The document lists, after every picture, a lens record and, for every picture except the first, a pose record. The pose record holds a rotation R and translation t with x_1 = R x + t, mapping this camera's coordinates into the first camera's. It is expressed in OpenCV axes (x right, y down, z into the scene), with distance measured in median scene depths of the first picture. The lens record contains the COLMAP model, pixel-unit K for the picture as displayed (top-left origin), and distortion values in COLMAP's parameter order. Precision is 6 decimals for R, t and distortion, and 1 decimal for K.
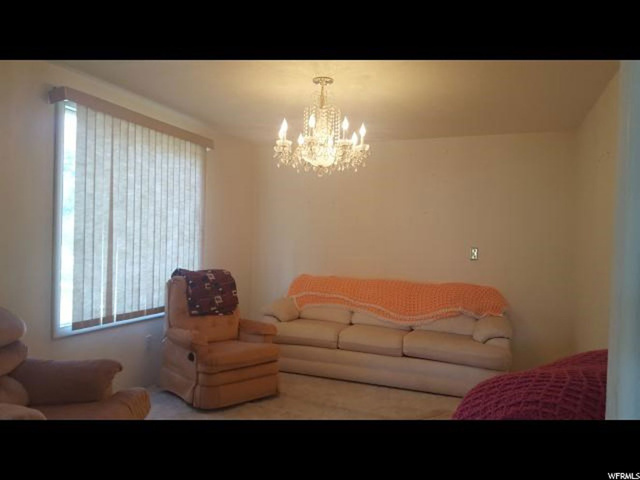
lens RADIAL K [[484.7, 0, 320.0], [0, 484.7, 240.0], [0, 0, 1]] dist [0.151864, -0.000021]
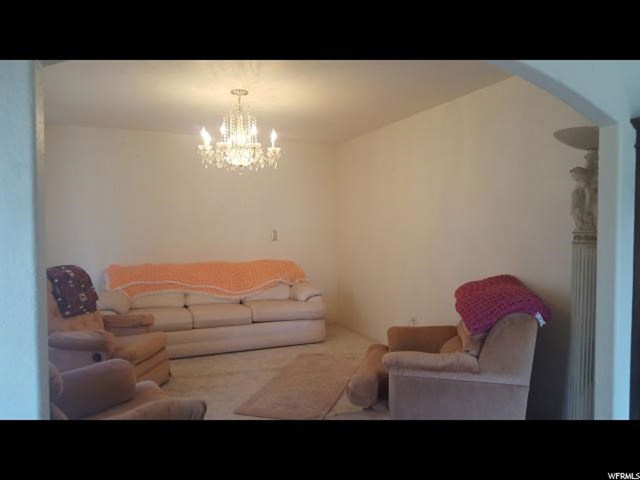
lens RADIAL K [[484.7, 0, 320.0], [0, 484.7, 240.0], [0, 0, 1]] dist [0.151864, -0.000021]
pose [[0.766038, -0.056596, 0.640299, -0.459510], [0.033520, 0.998278, 0.048136, -0.015250], [-0.641921, -0.015411, 0.766616, -0.004107]]
